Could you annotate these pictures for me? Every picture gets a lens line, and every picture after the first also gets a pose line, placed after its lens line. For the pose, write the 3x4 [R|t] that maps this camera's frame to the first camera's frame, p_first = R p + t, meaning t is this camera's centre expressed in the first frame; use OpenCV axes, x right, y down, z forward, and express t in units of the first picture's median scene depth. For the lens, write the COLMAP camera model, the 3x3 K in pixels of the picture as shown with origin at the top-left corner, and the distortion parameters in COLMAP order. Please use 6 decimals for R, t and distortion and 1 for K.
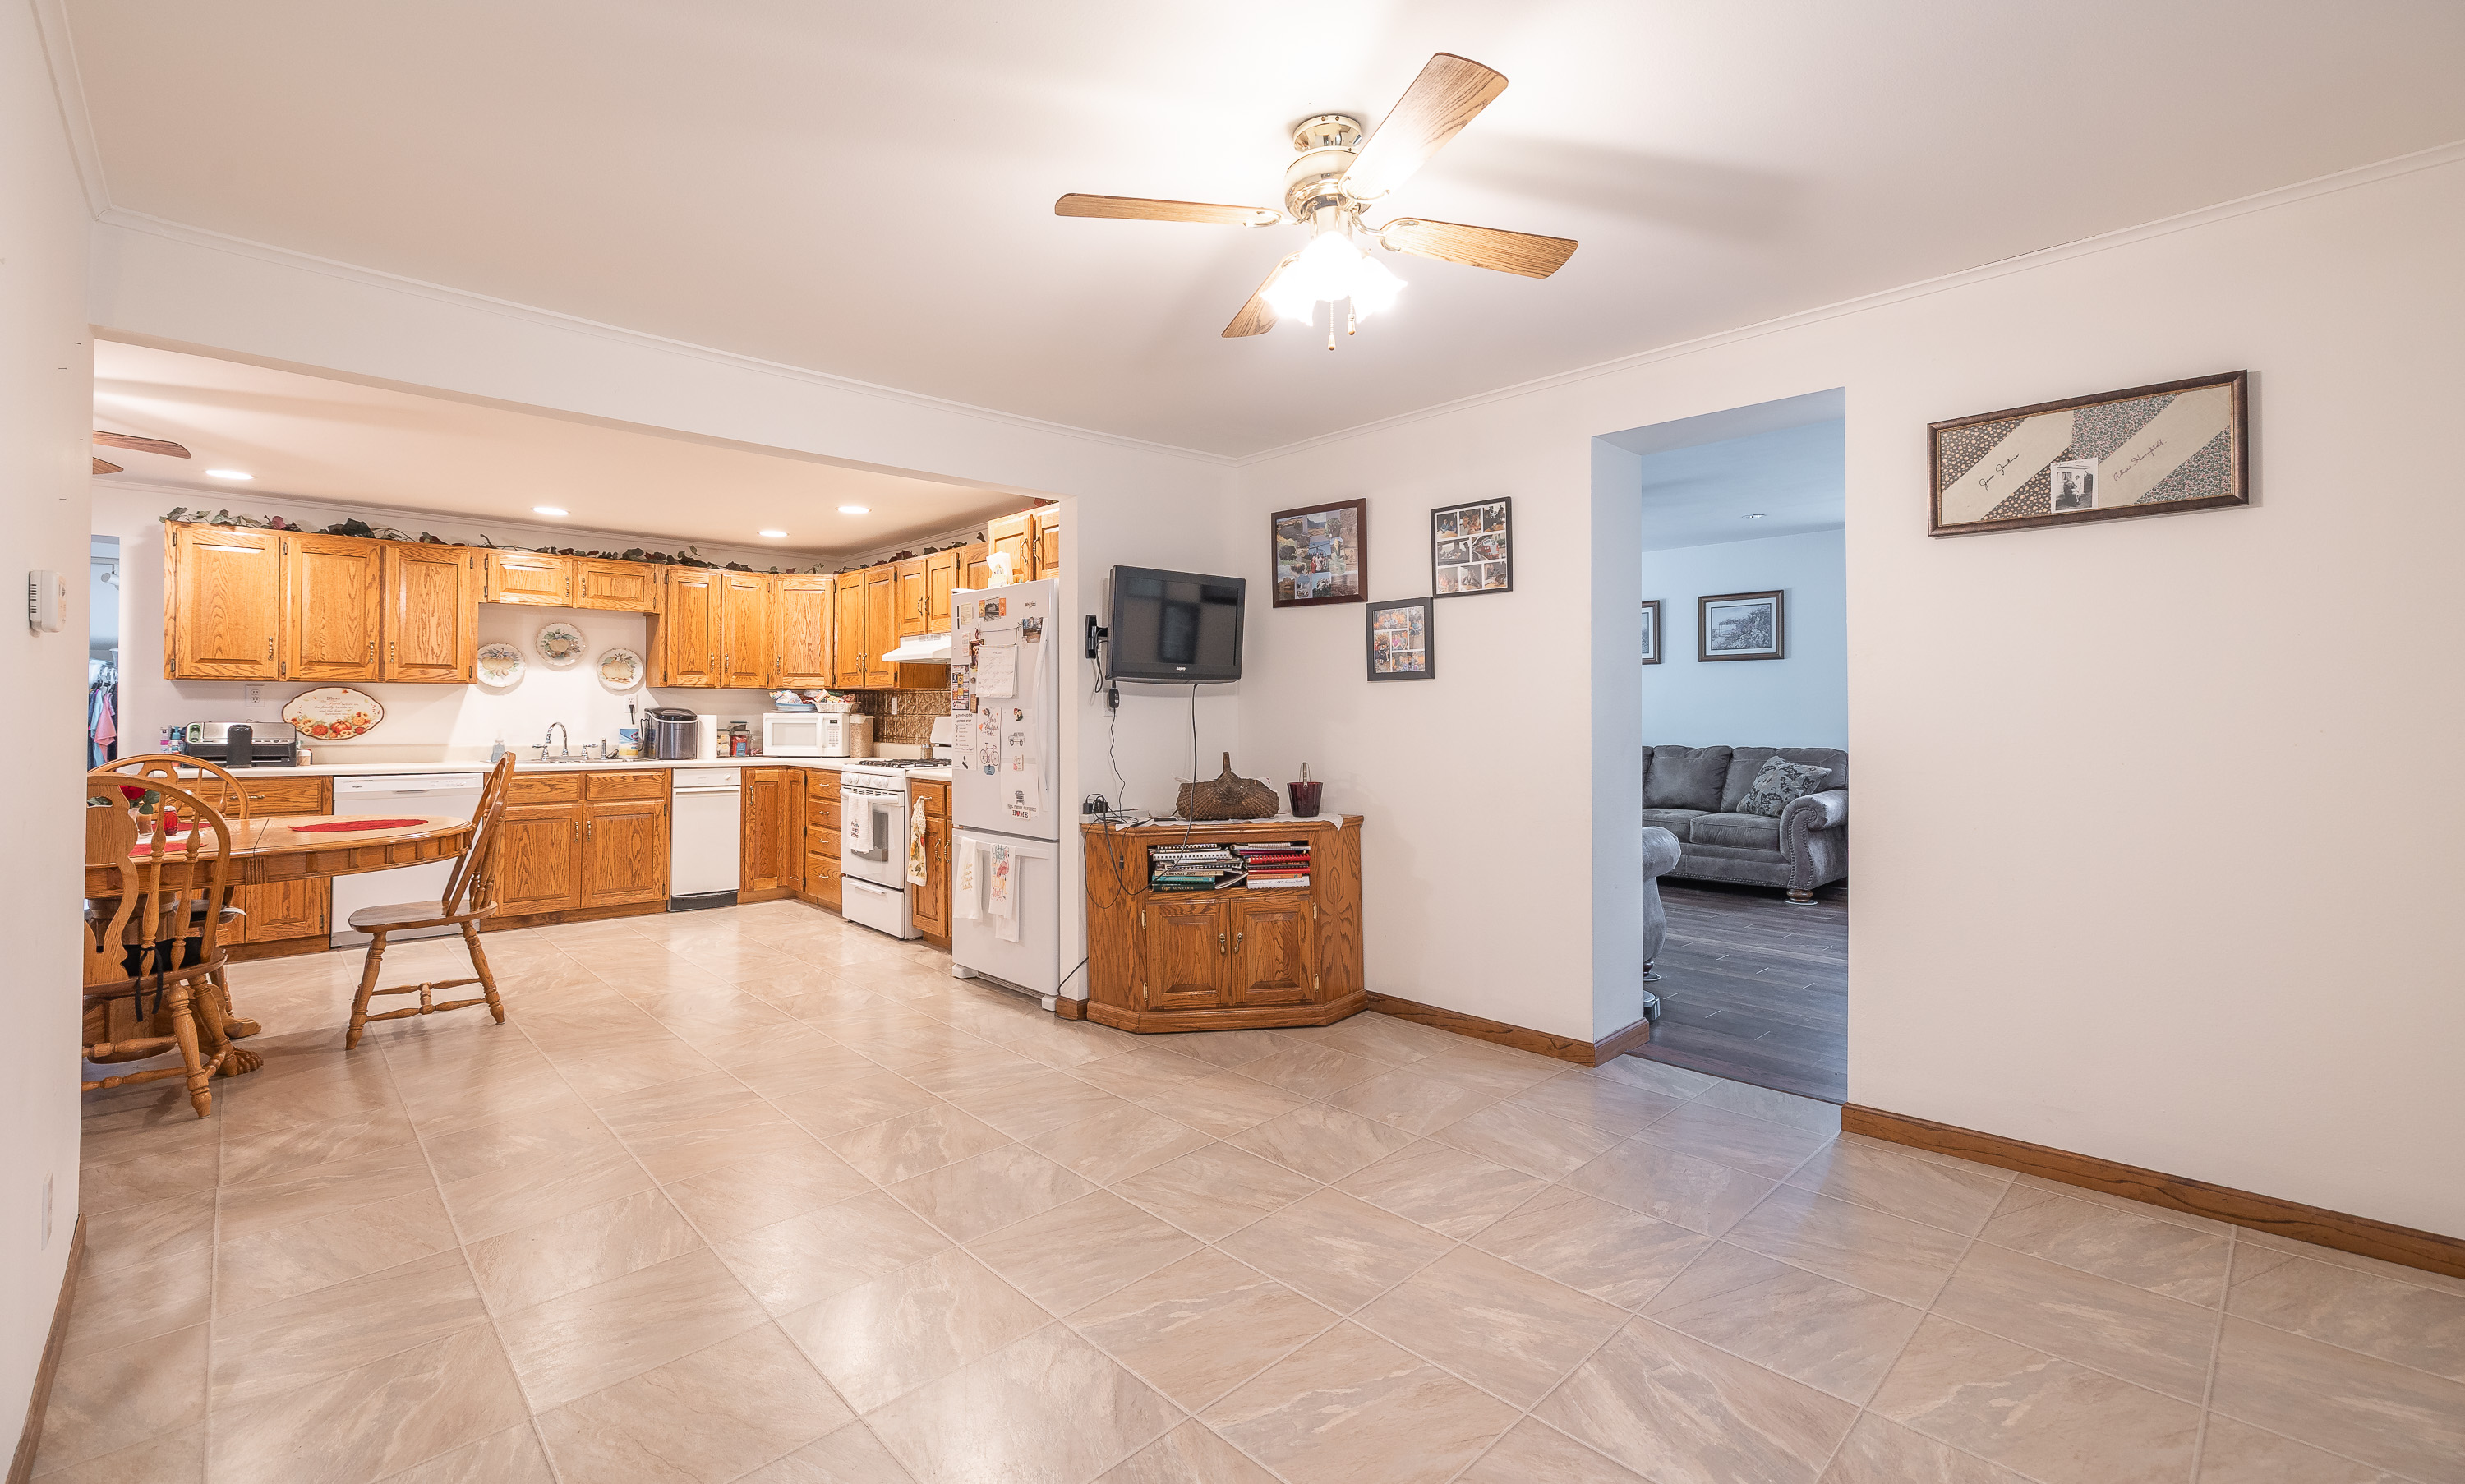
lens RADIAL K [[1040.0, 0, 1234.6], [0, 1040.0, 716.0], [0, 0, 1]] dist [-0.000416, -0.000215]
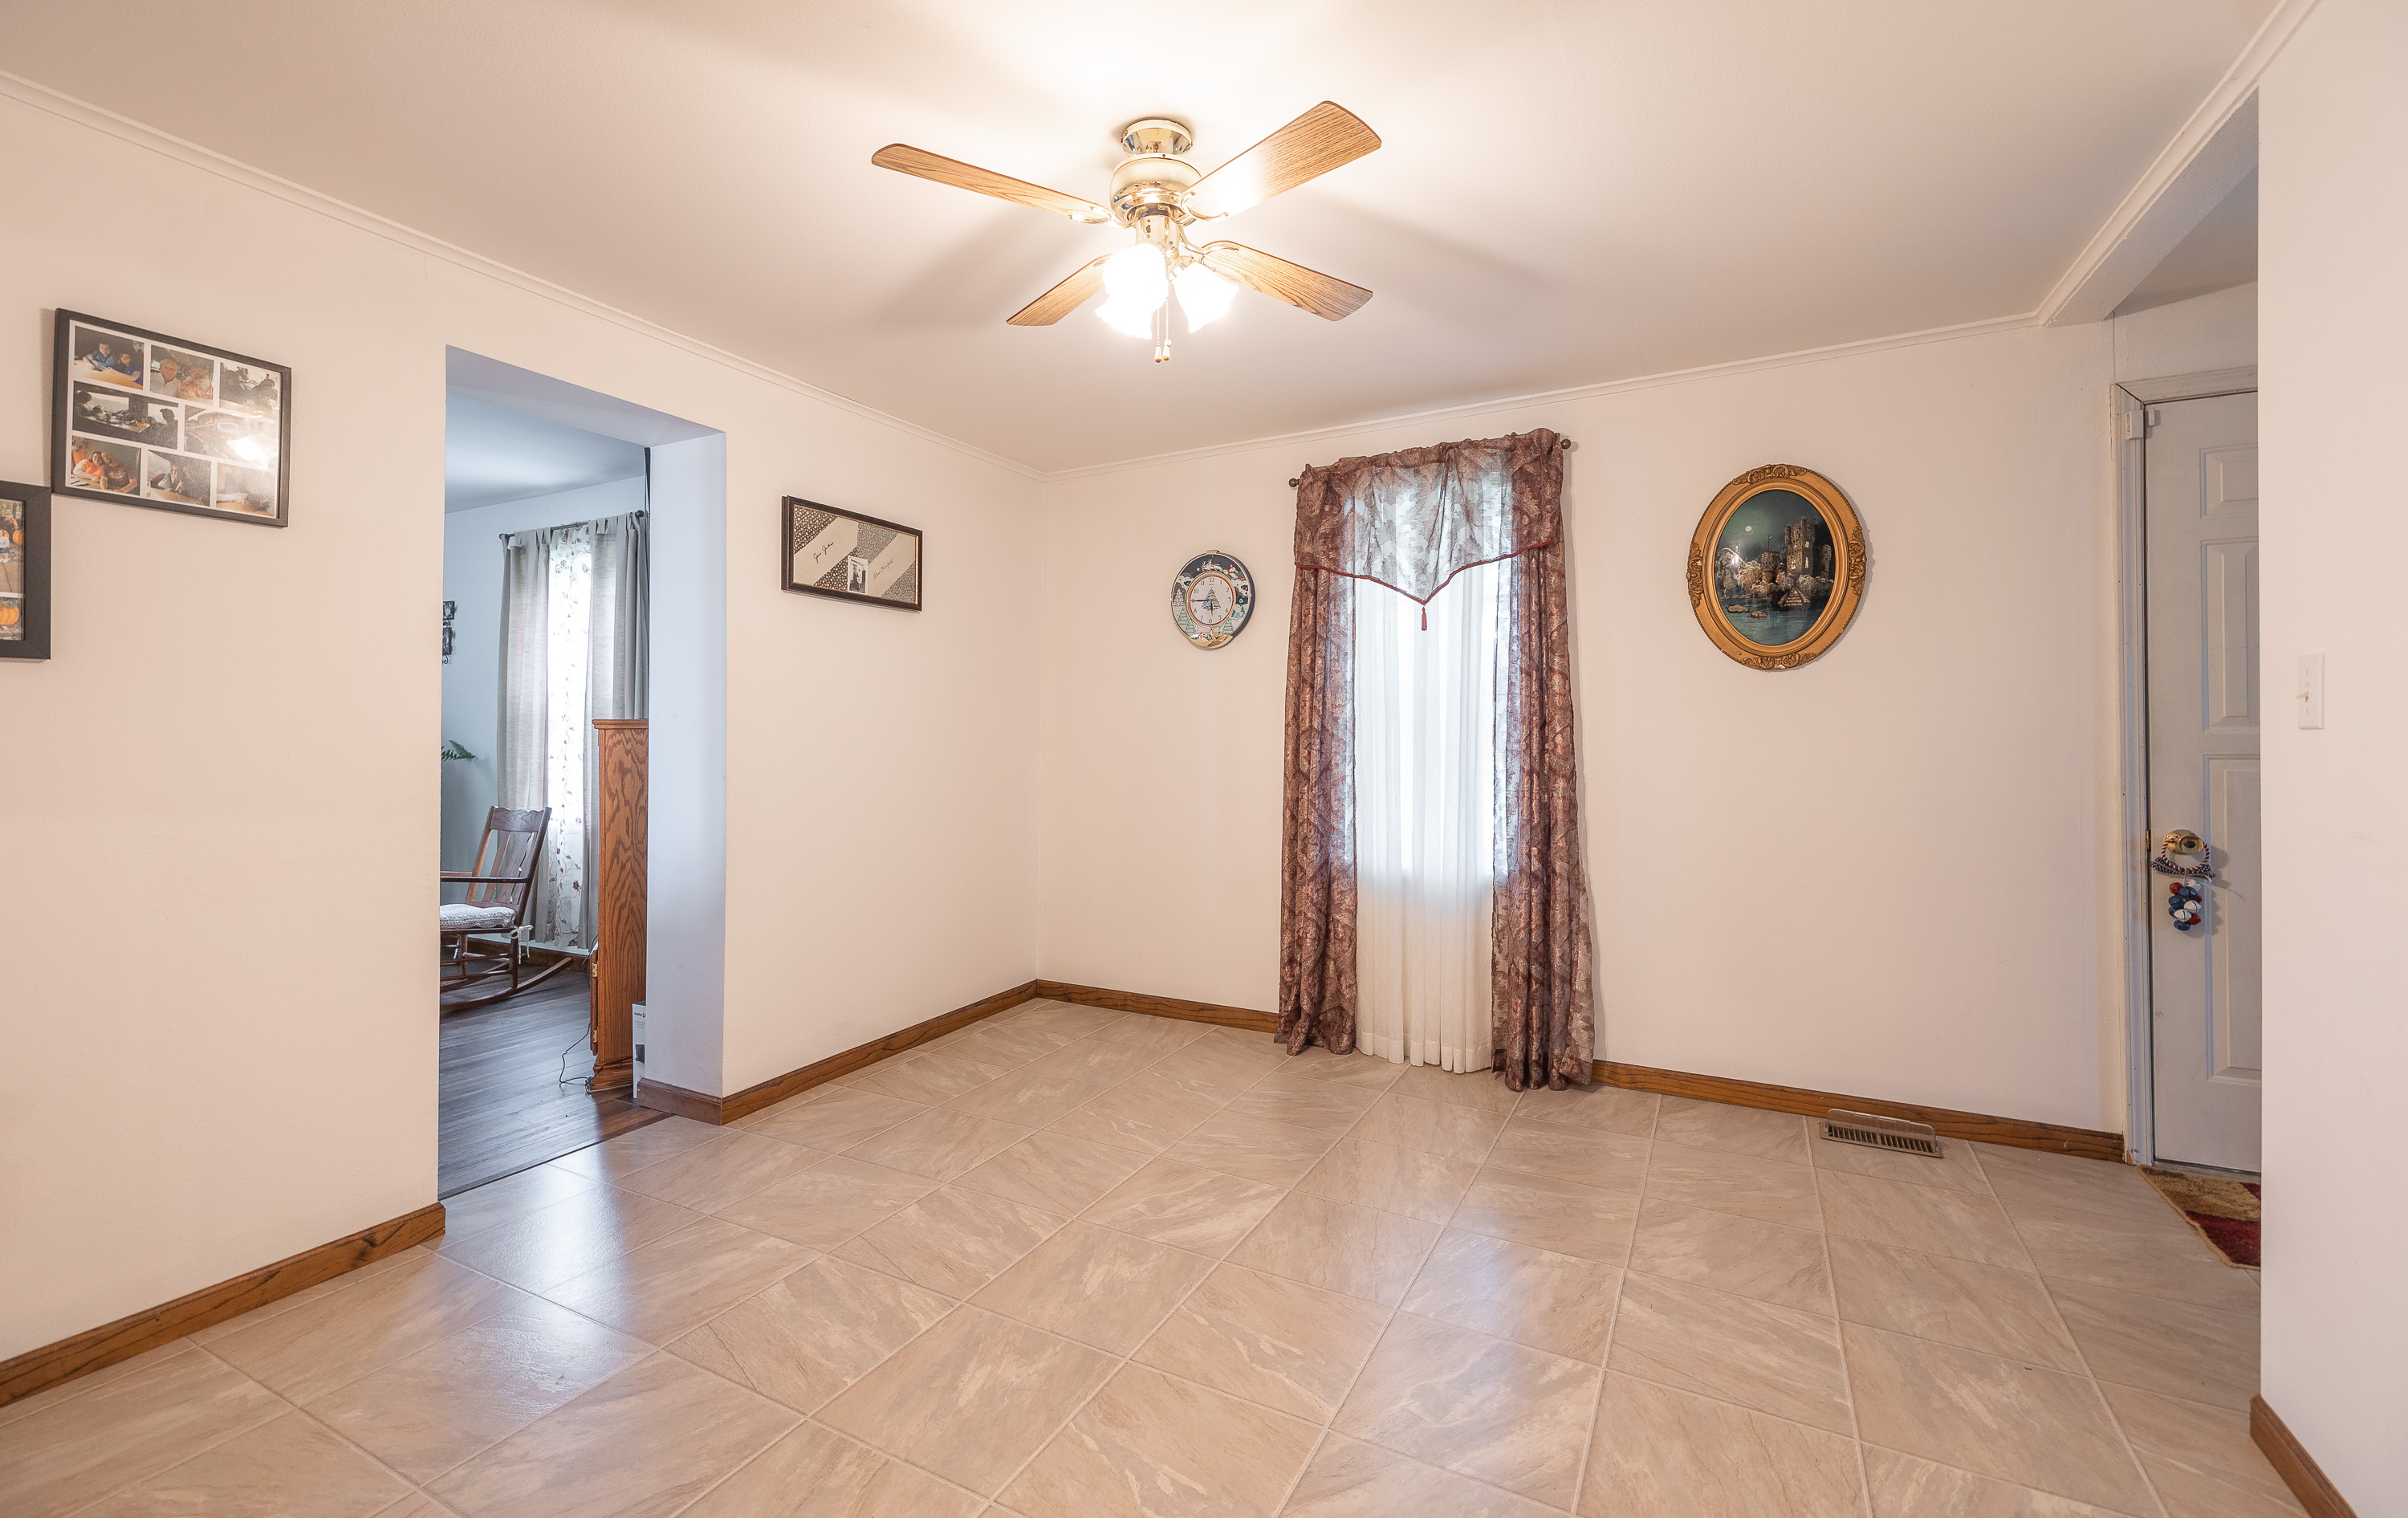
lens RADIAL K [[1011.9, 0, 1204.0], [0, 1011.9, 759.0], [0, 0, 1]] dist [0.001229, 0.000243]
pose [[-0.319580, -0.016382, 0.947418, -0.668405], [0.003480, 0.999824, 0.018462, 0.003340], [-0.947553, 0.009197, -0.319467, 1.029106]]
